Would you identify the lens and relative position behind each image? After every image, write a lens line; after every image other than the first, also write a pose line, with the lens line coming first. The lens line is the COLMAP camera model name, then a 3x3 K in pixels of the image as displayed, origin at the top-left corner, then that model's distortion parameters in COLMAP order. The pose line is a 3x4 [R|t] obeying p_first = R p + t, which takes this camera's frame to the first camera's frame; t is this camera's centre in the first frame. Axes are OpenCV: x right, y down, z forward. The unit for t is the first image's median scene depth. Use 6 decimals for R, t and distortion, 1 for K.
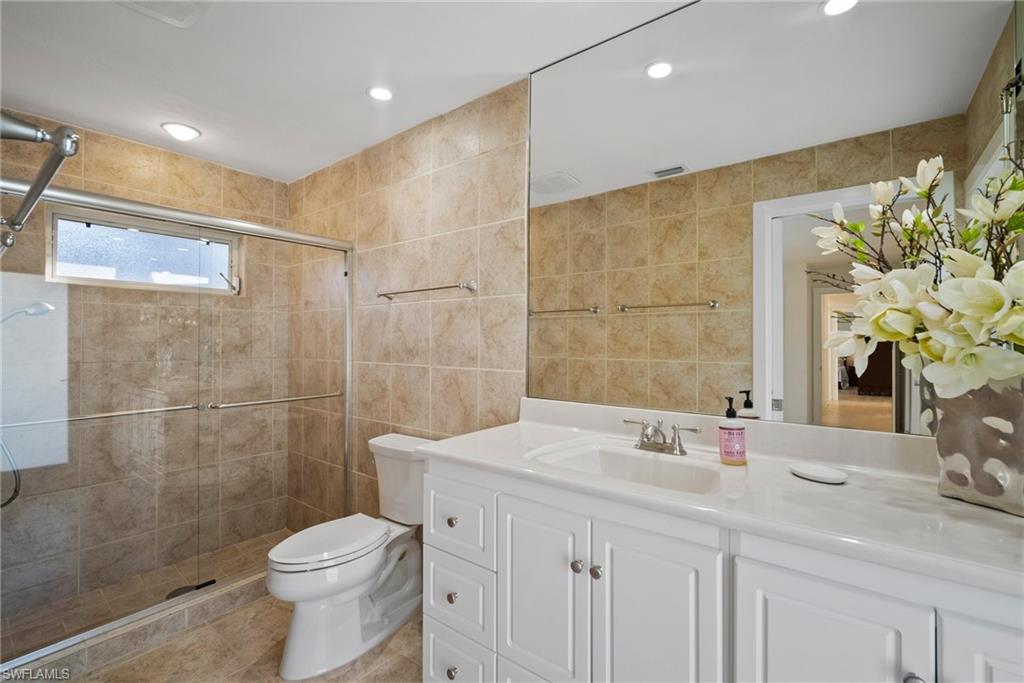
lens RADIAL K [[453.1, 0, 510.4], [0, 453.1, 338.5], [0, 0, 1]] dist [-0.001712, -0.000240]
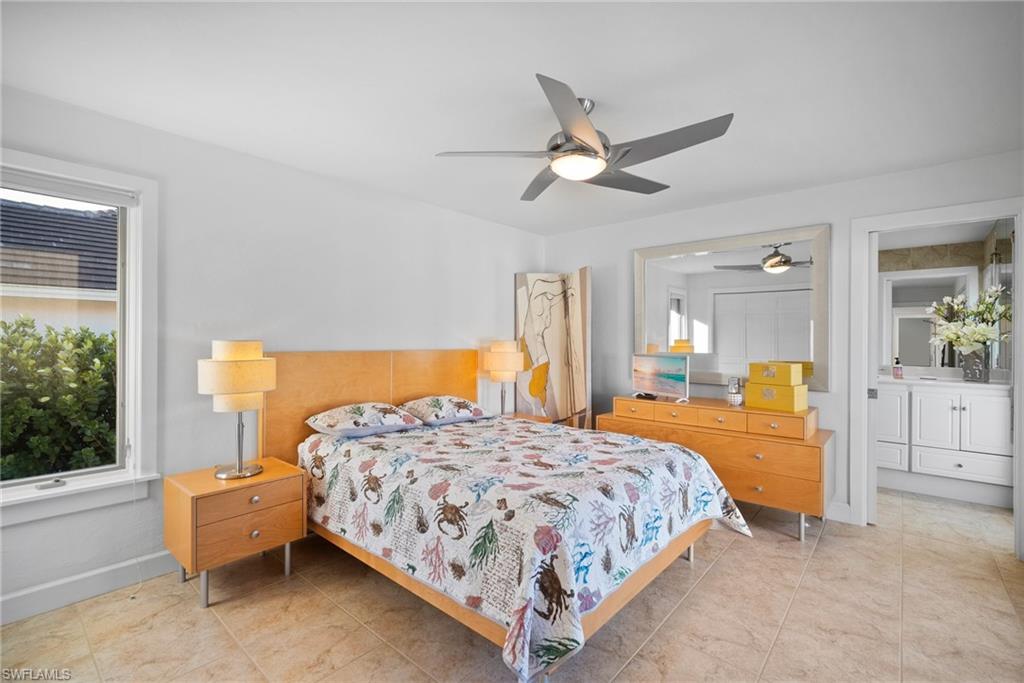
lens RADIAL K [[453.1, 0, 509.4], [0, 453.1, 338.0], [0, 0, 1]] dist [-0.001712, -0.000240]
pose [[0.998236, 0.006855, -0.058974, -1.188828], [-0.006250, 0.999926, 0.010433, -0.015054], [0.059041, -0.010046, 0.998205, -1.359181]]
